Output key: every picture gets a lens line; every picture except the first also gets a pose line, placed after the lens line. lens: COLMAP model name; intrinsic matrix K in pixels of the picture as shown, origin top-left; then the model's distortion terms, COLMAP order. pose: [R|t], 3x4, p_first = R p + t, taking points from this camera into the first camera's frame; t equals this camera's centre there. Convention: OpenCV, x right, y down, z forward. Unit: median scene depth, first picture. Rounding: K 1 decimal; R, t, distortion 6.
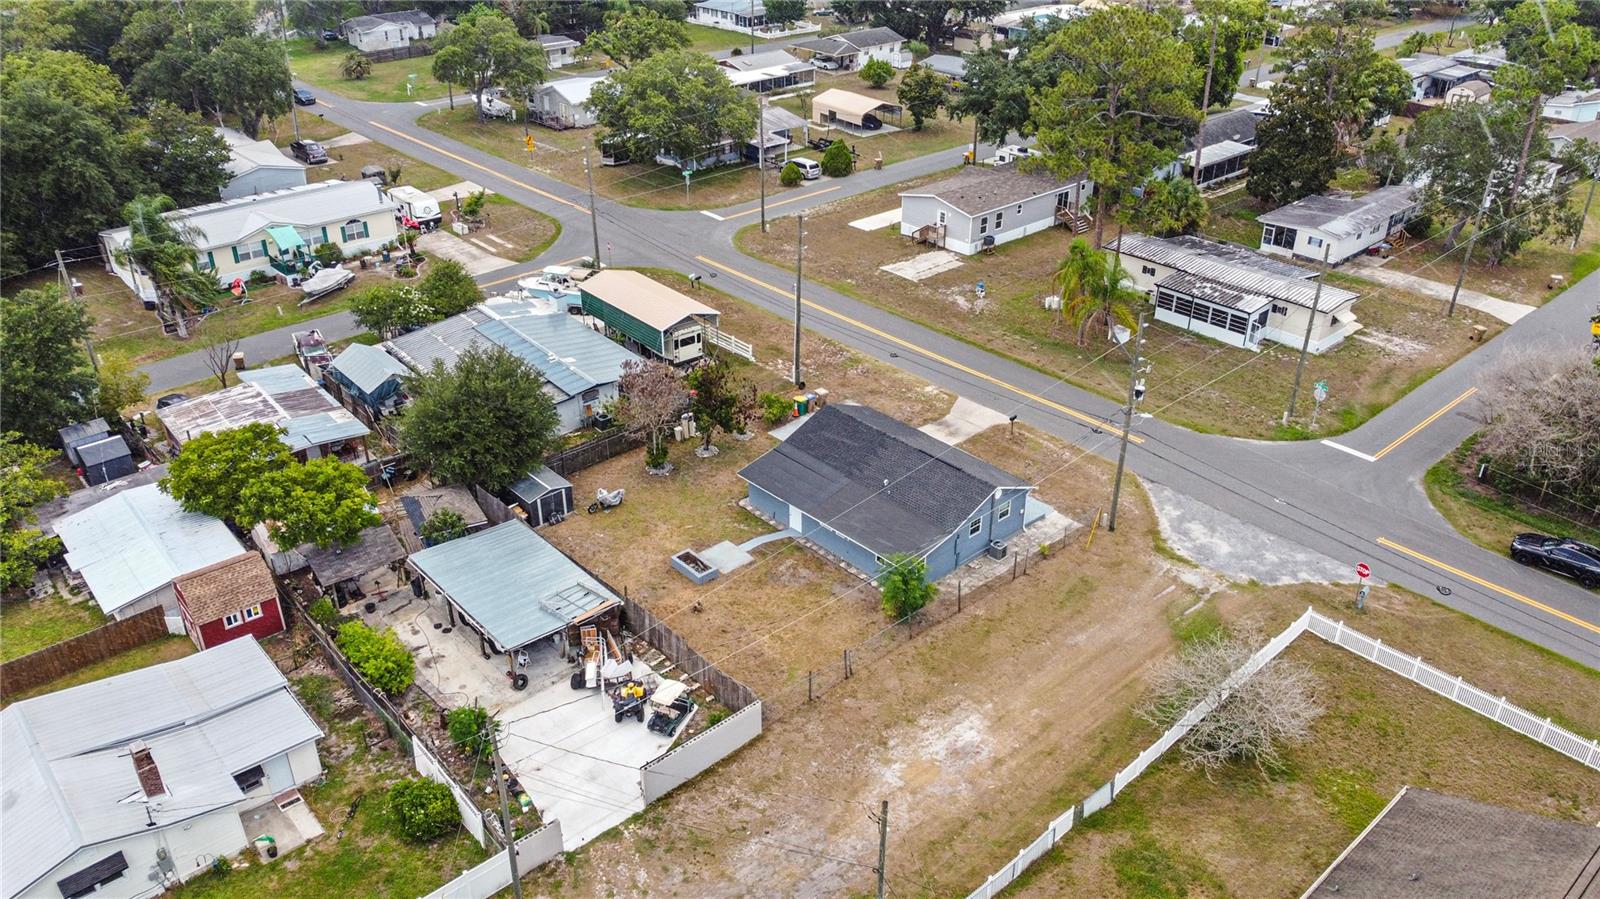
lens RADIAL K [[1194.9, 0, 795.5], [0, 1194.9, 477.4], [0, 0, 1]] dist [0.003931, -0.002399]
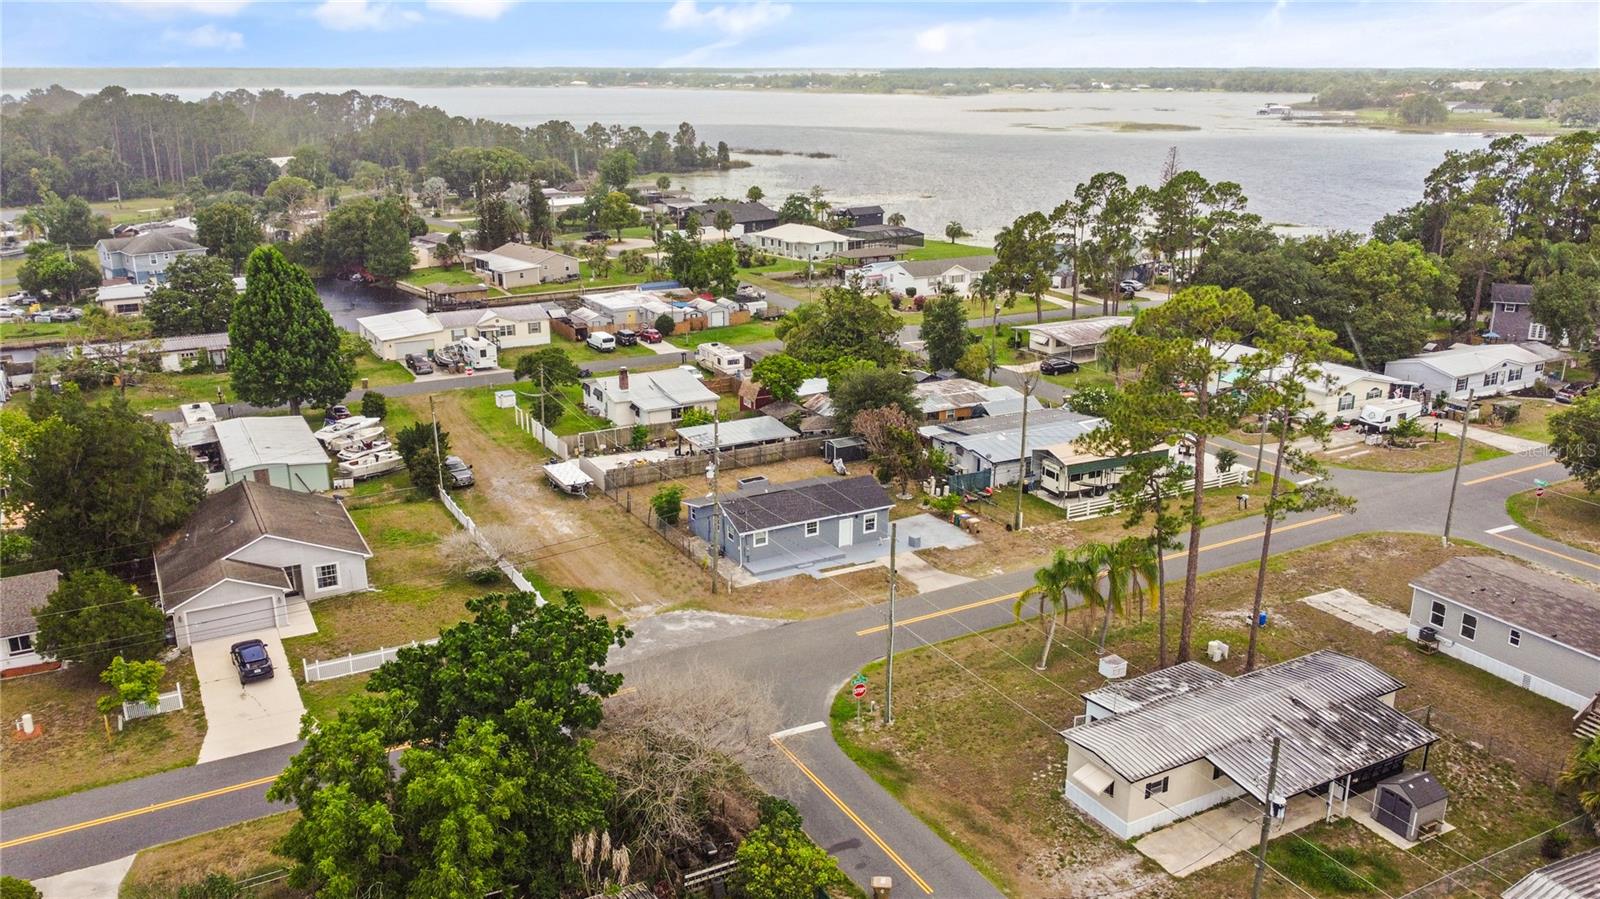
lens RADIAL K [[1249.3, 0, 800.0], [0, 1249.3, 449.5], [0, 0, 1]] dist [0.005550, -0.005219]
pose [[-0.223671, 0.282163, -0.932928, 1.337893], [-0.491865, 0.793678, 0.357973, -0.545616], [0.841451, 0.538943, -0.038737, 0.992666]]
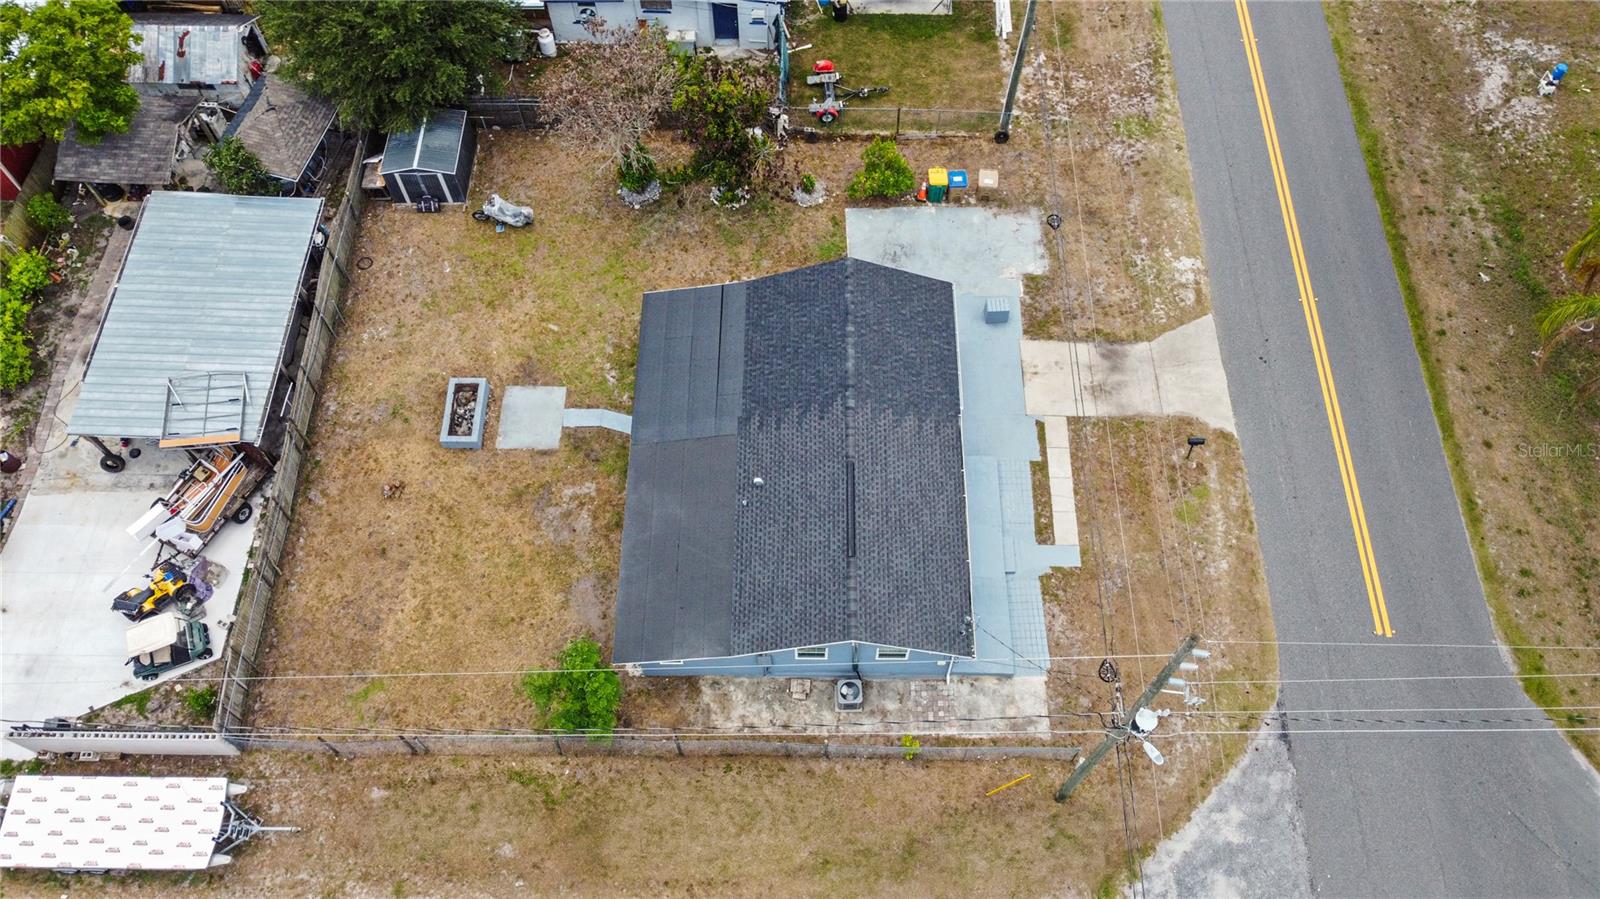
lens RADIAL K [[1194.9, 0, 795.5], [0, 1194.9, 477.4], [0, 0, 1]] dist [0.003931, -0.002399]
pose [[0.737528, 0.595741, -0.318034, 0.248080], [-0.332106, 0.730018, 0.597310, -0.313482], [0.588012, -0.334912, 0.736258, 0.560606]]
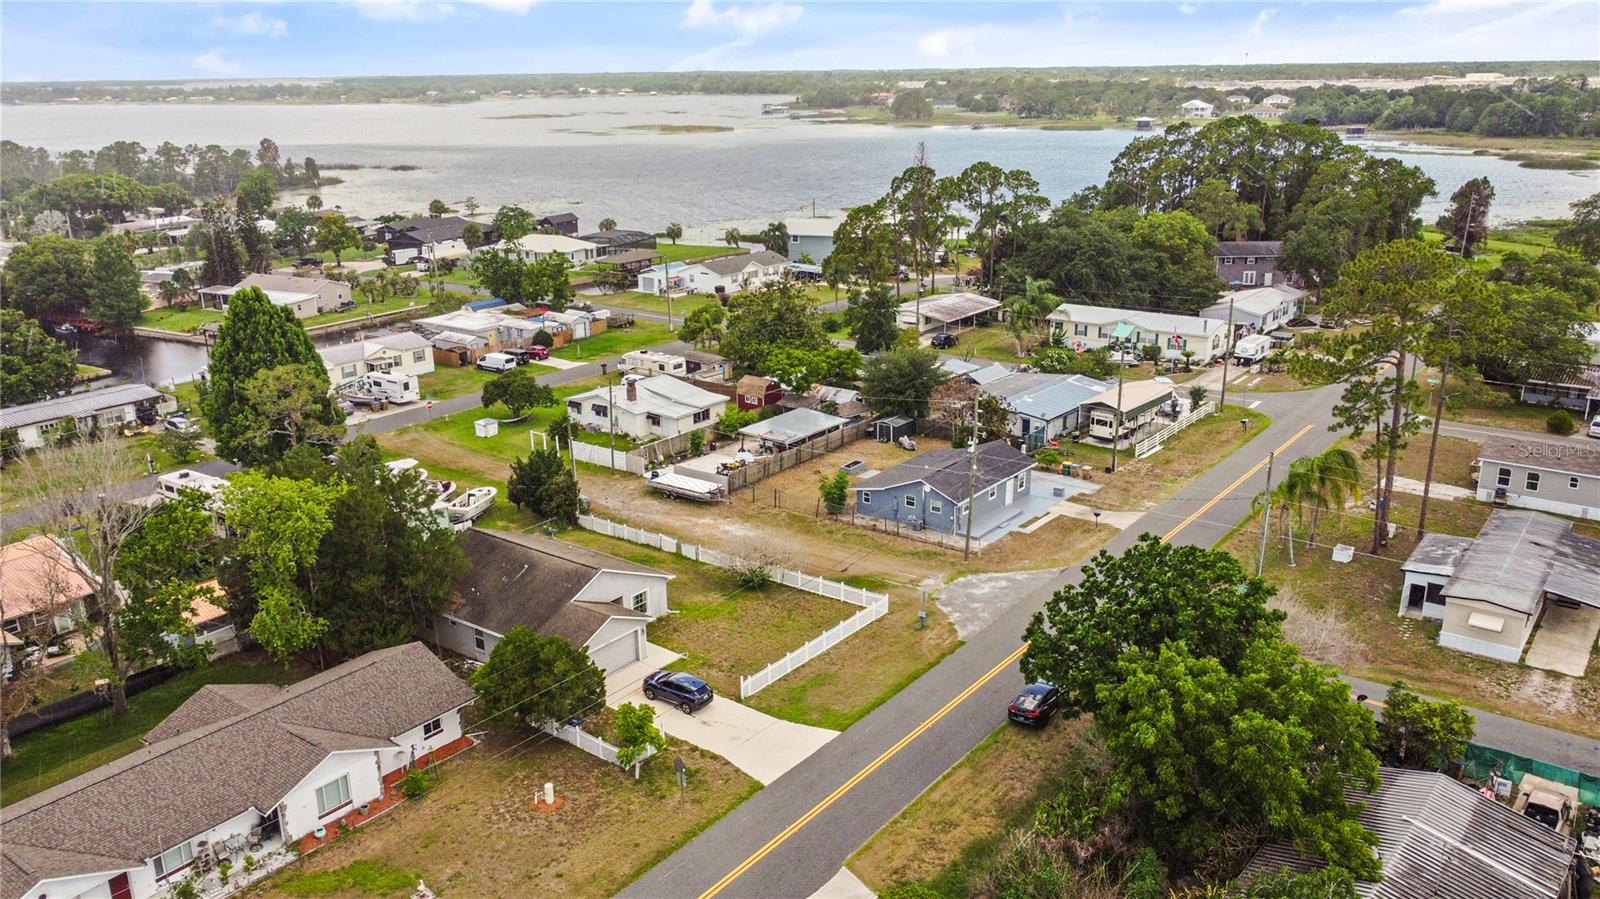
lens RADIAL K [[1235.2, 0, 800.0], [0, 1235.2, 449.5], [0, 0, 1]] dist [0.004880, -0.006828]
pose [[0.186112, 0.283466, -0.940749, 1.426138], [-0.482425, 0.860478, 0.163839, -0.183657], [0.855937, 0.423349, 0.296896, 0.356909]]
